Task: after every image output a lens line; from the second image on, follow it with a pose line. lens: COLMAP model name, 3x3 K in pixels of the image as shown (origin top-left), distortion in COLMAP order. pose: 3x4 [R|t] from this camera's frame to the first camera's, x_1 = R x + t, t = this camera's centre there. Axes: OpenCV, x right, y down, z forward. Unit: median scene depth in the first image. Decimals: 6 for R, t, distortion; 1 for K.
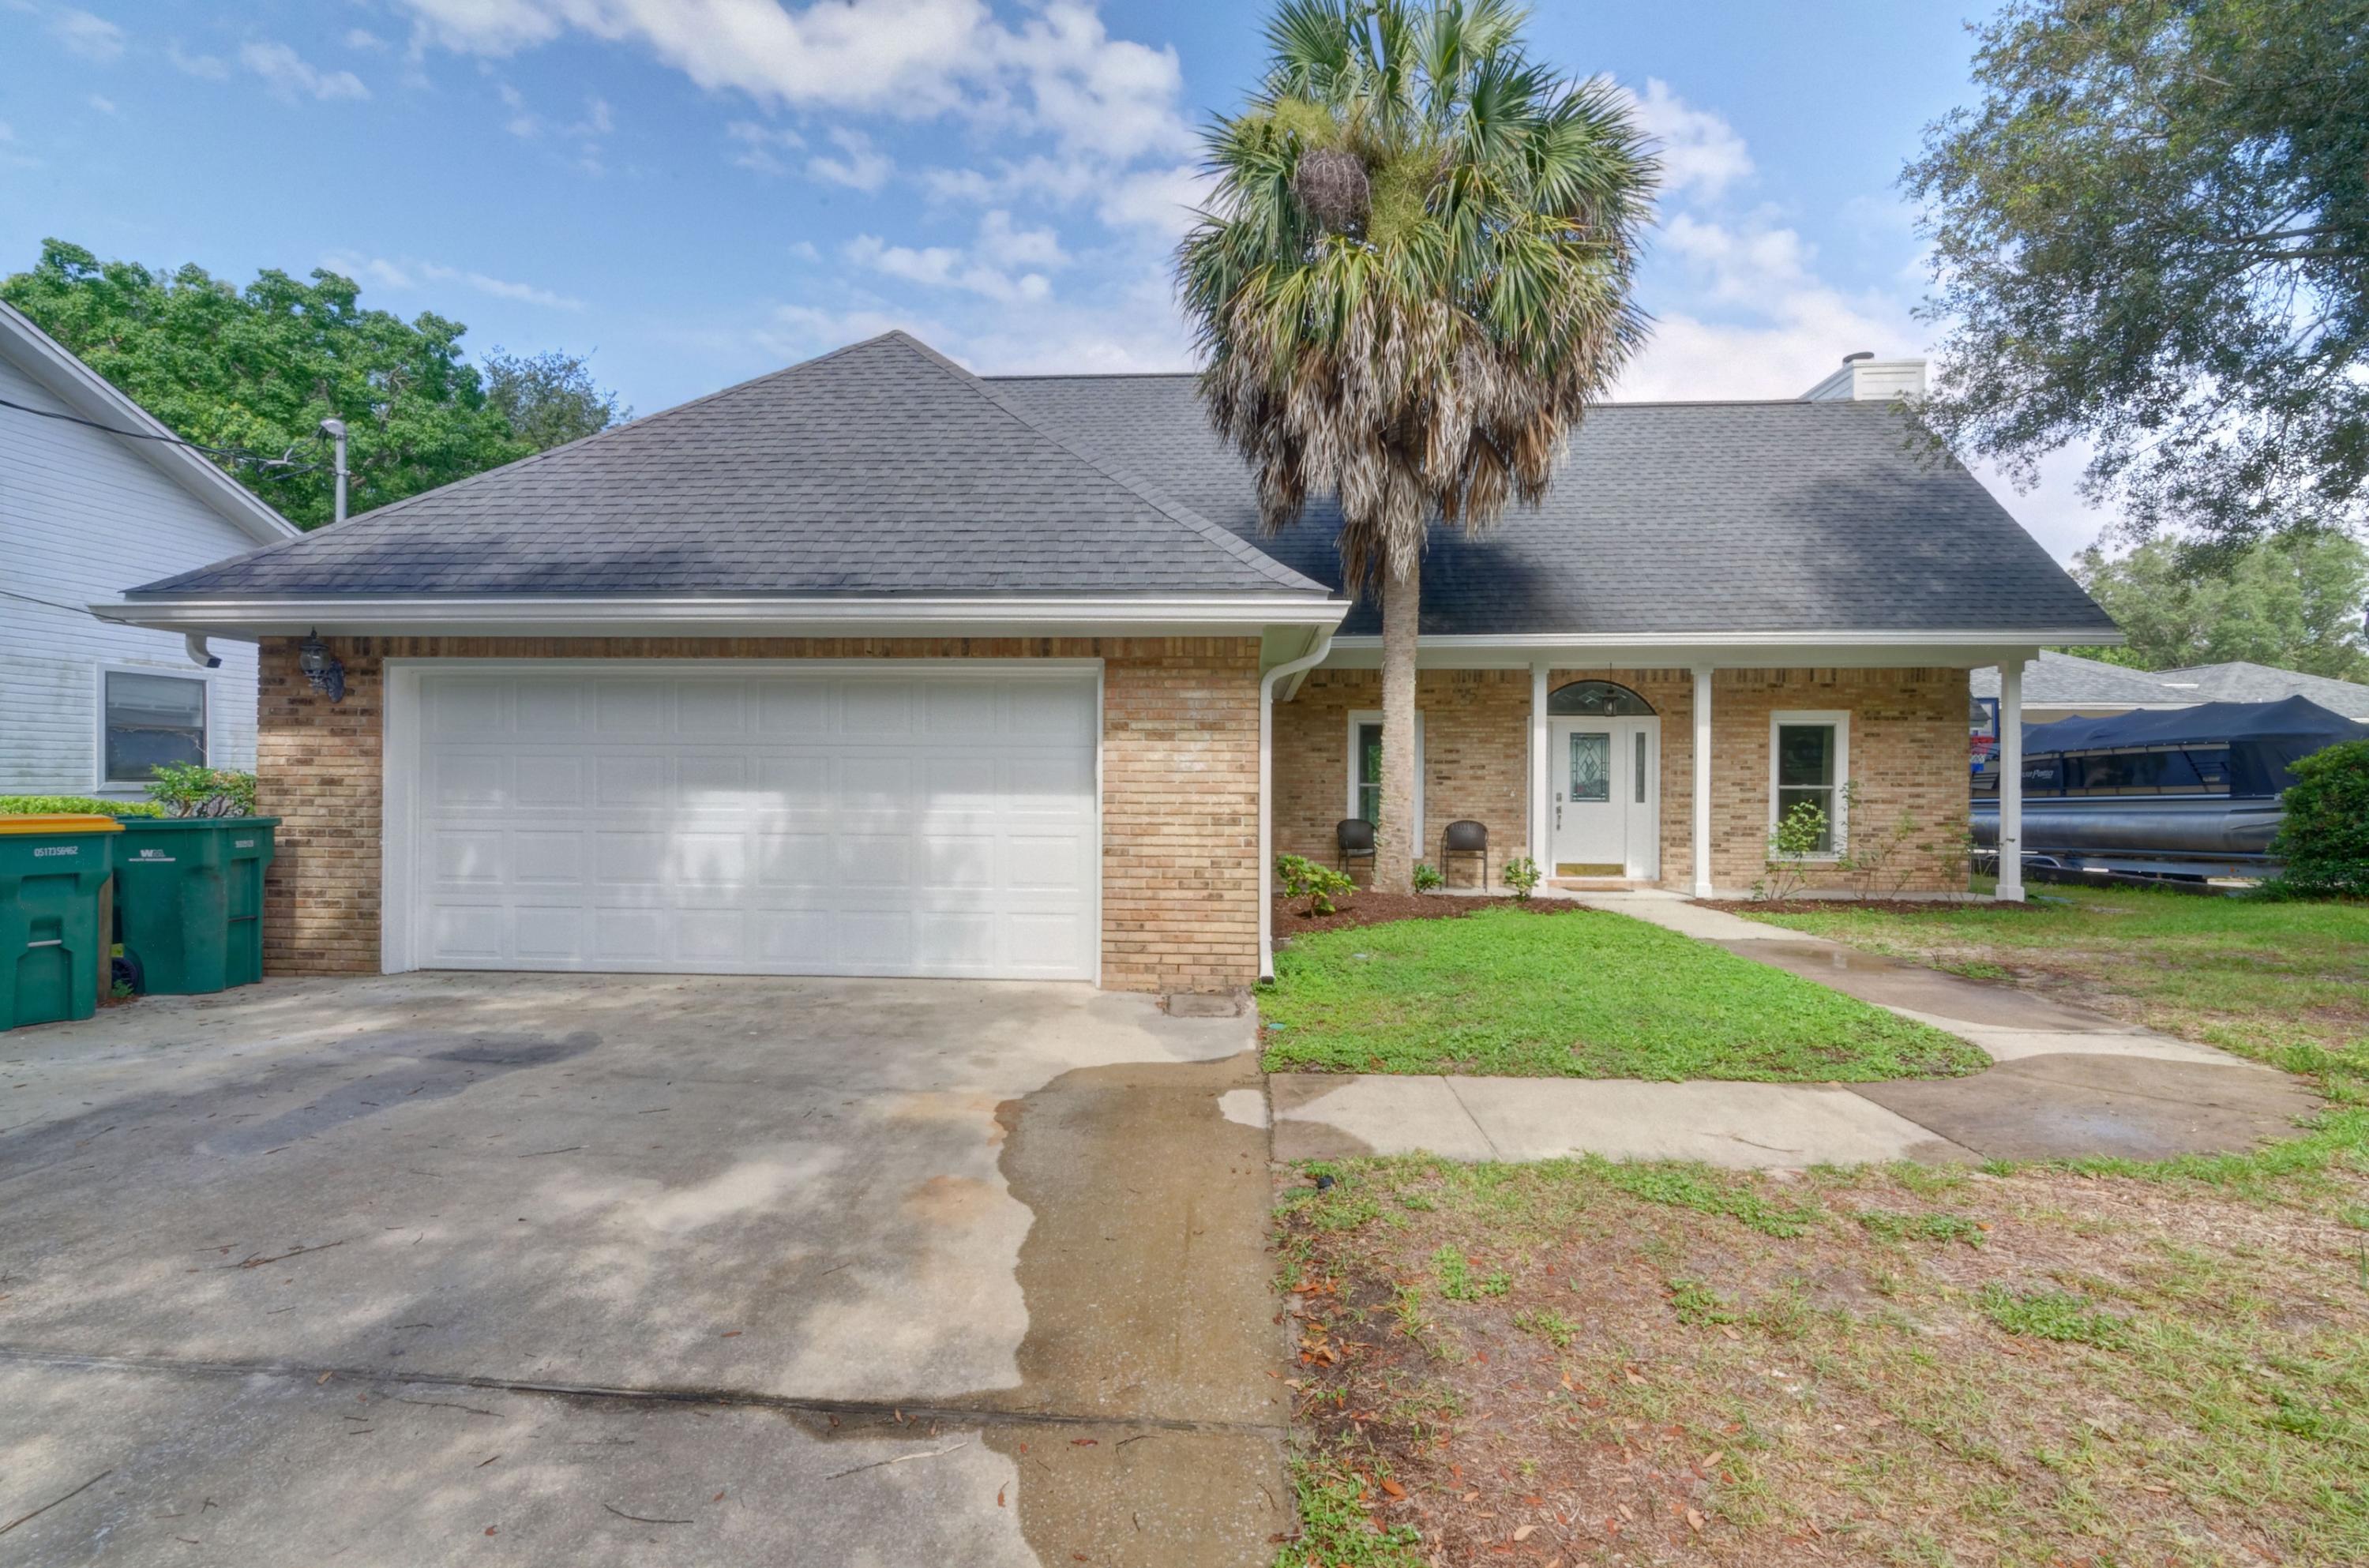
lens RADIAL K [[1117.9, 0, 1170.5], [0, 1117.9, 777.6], [0, 0, 1]] dist [0.003920, 0.000007]
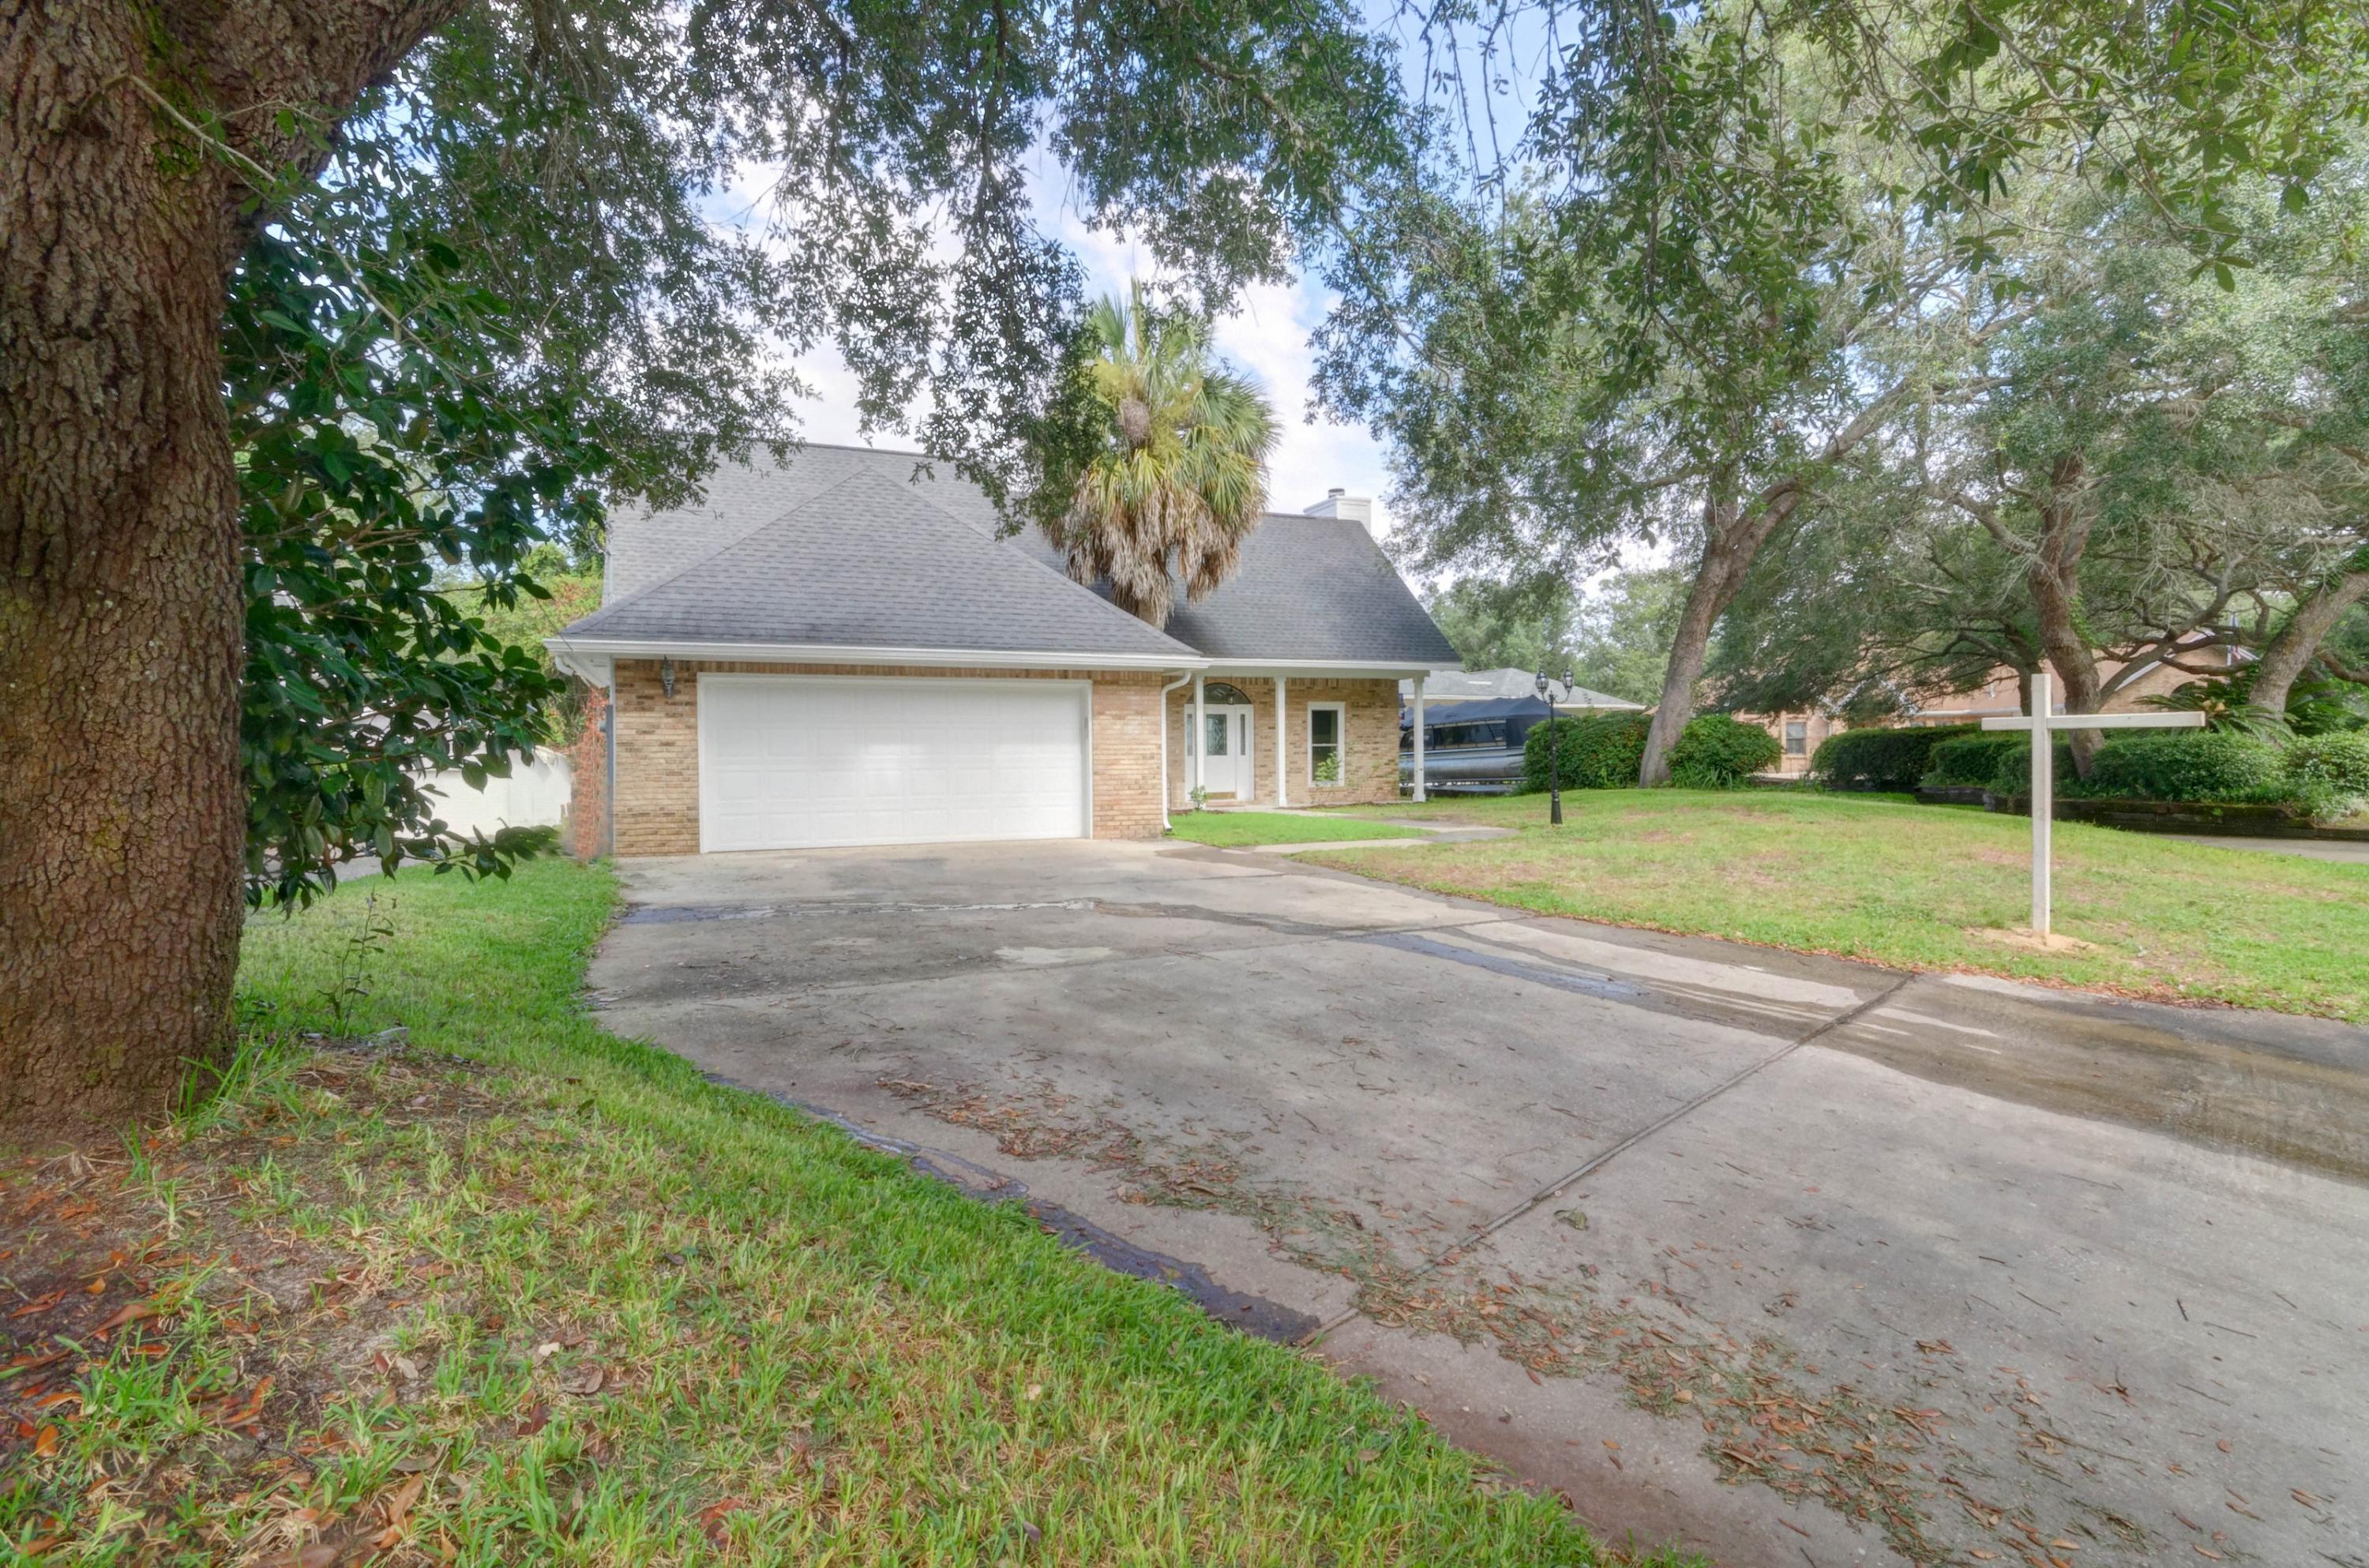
lens RADIAL K [[1123.6, 0, 1172.1], [0, 1123.6, 777.5], [0, 0, 1]] dist [0.004658, -0.001226]
pose [[0.893331, -0.024109, 0.448753, -0.470448], [0.014964, 0.999602, 0.023915, 0.014446], [-0.449151, -0.014649, 0.893336, -0.507089]]
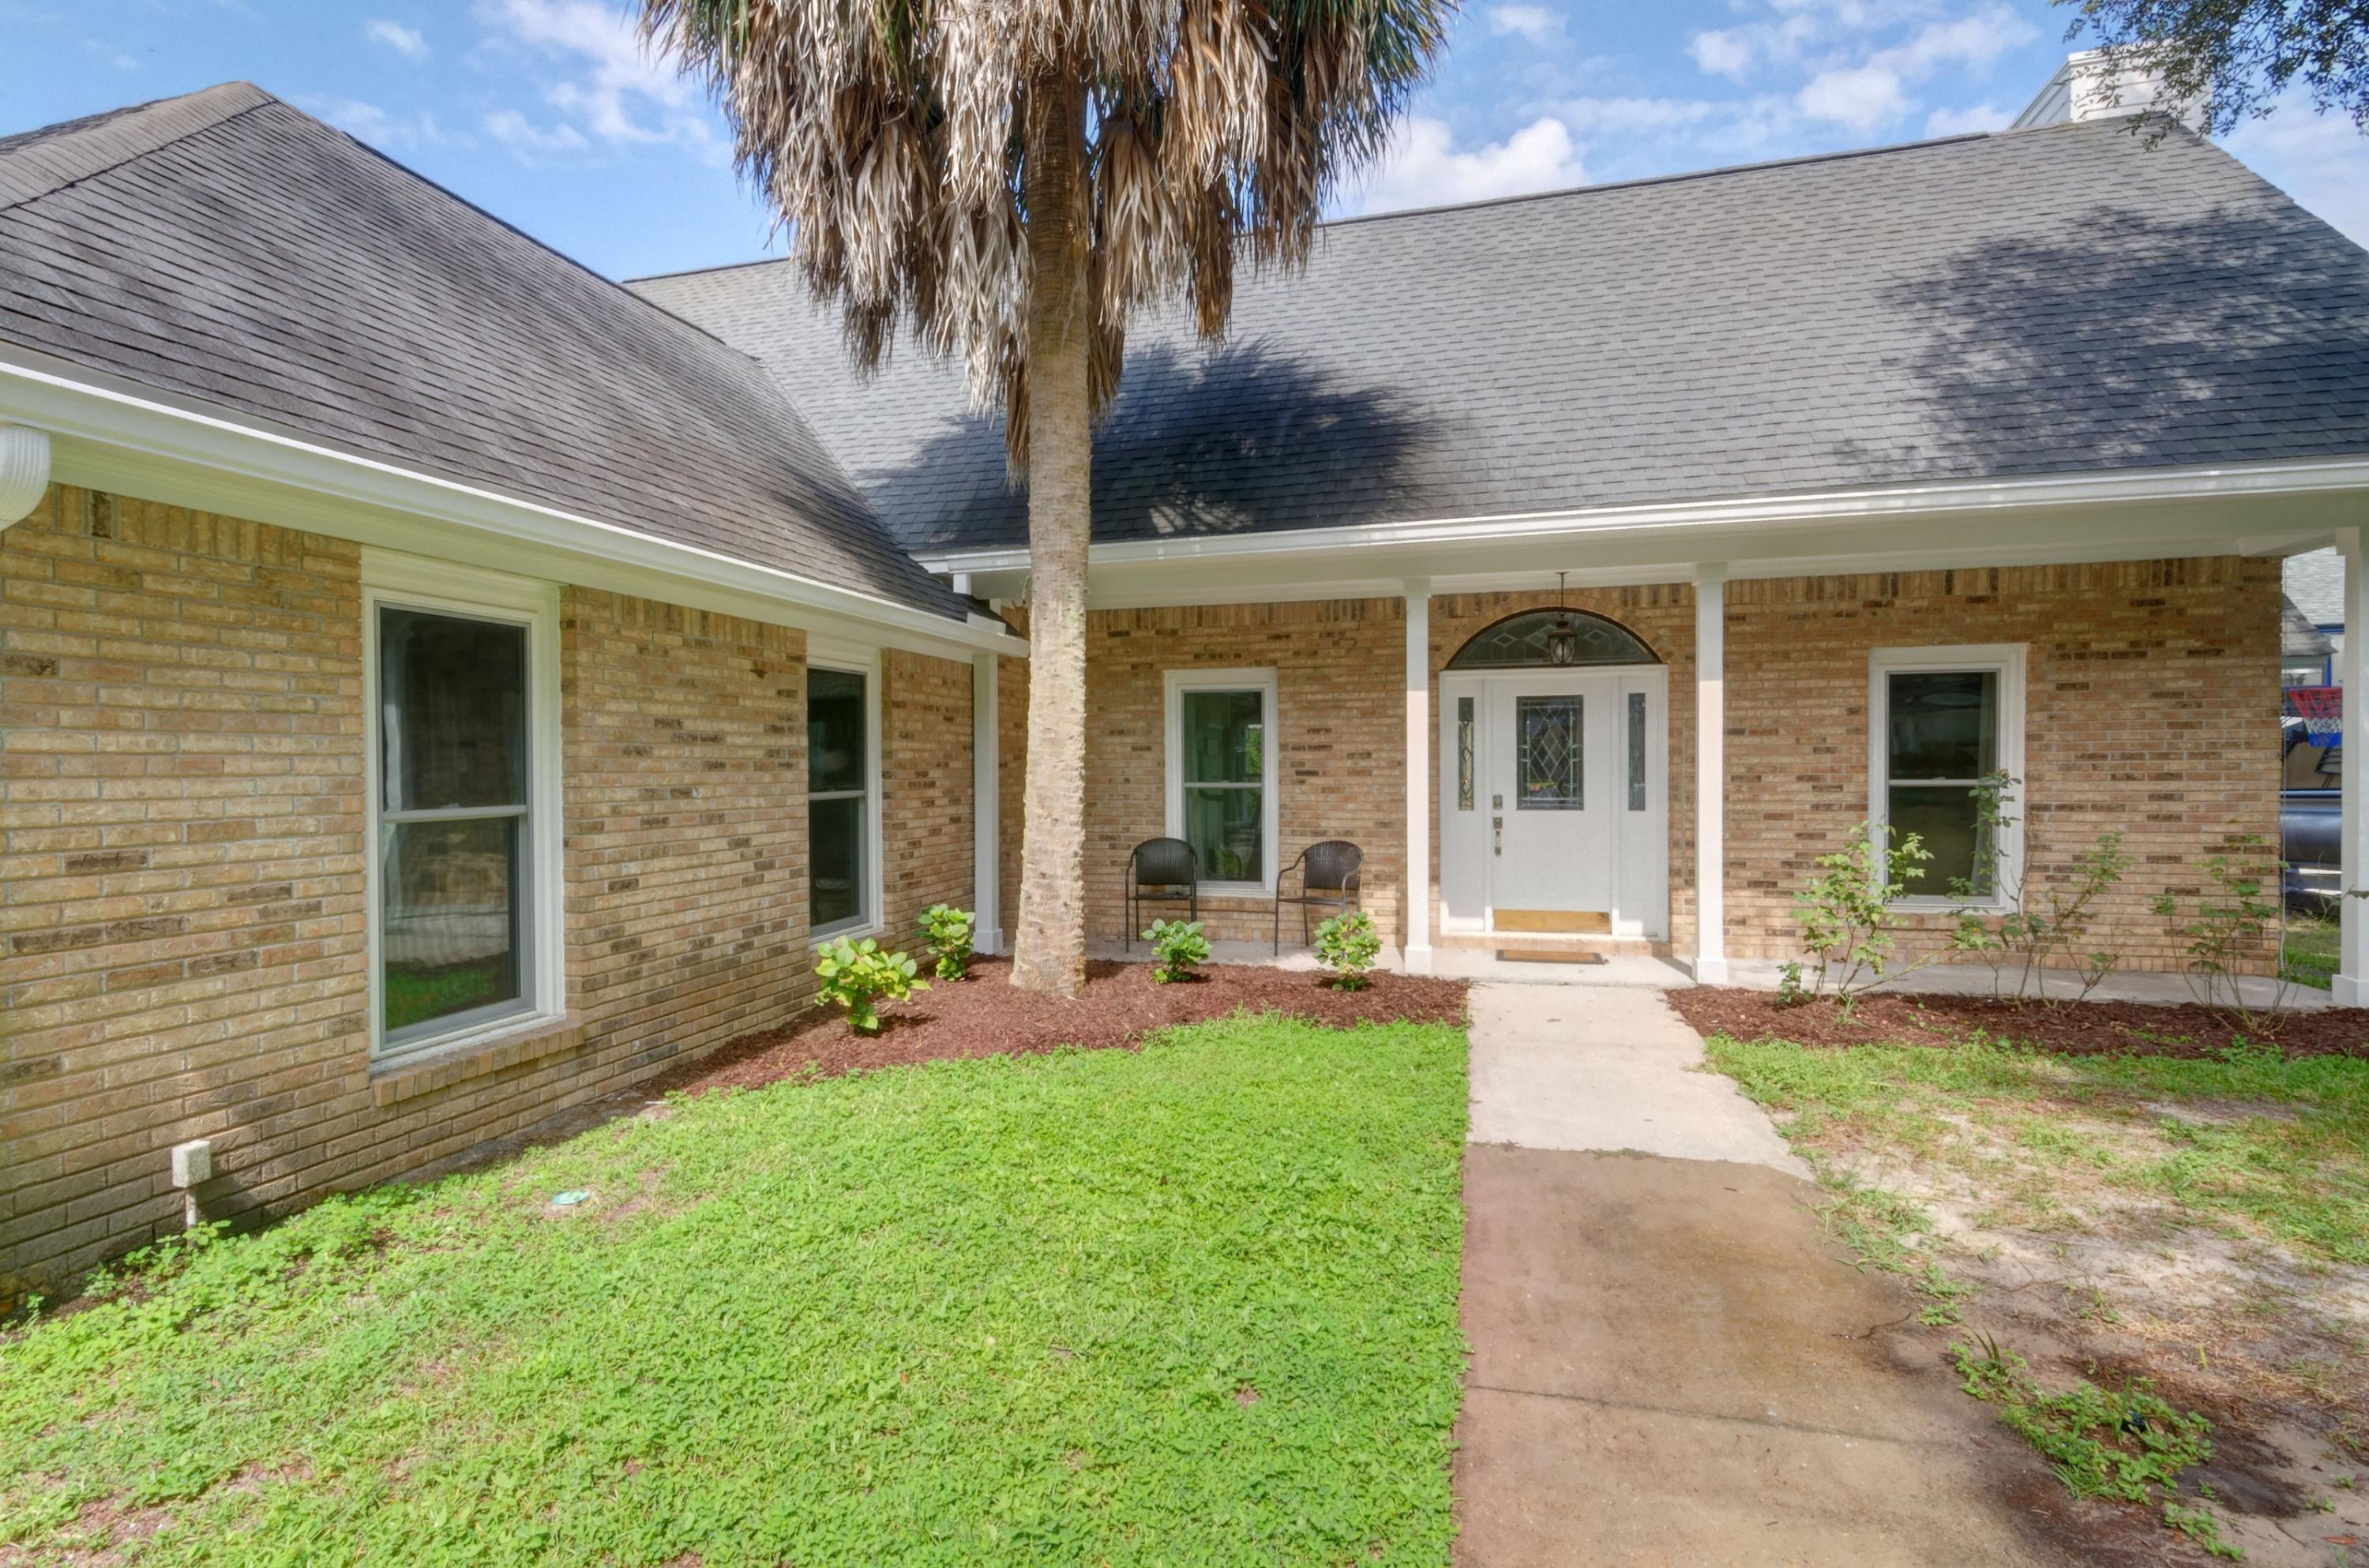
lens RADIAL K [[1117.9, 0, 1170.5], [0, 1117.9, 777.6], [0, 0, 1]] dist [0.003920, 0.000007]
pose [[0.979830, -0.010567, -0.199555, 0.312565], [0.013523, 0.999818, 0.013453, -0.007021], [0.199376, -0.015881, 0.979794, 0.385006]]
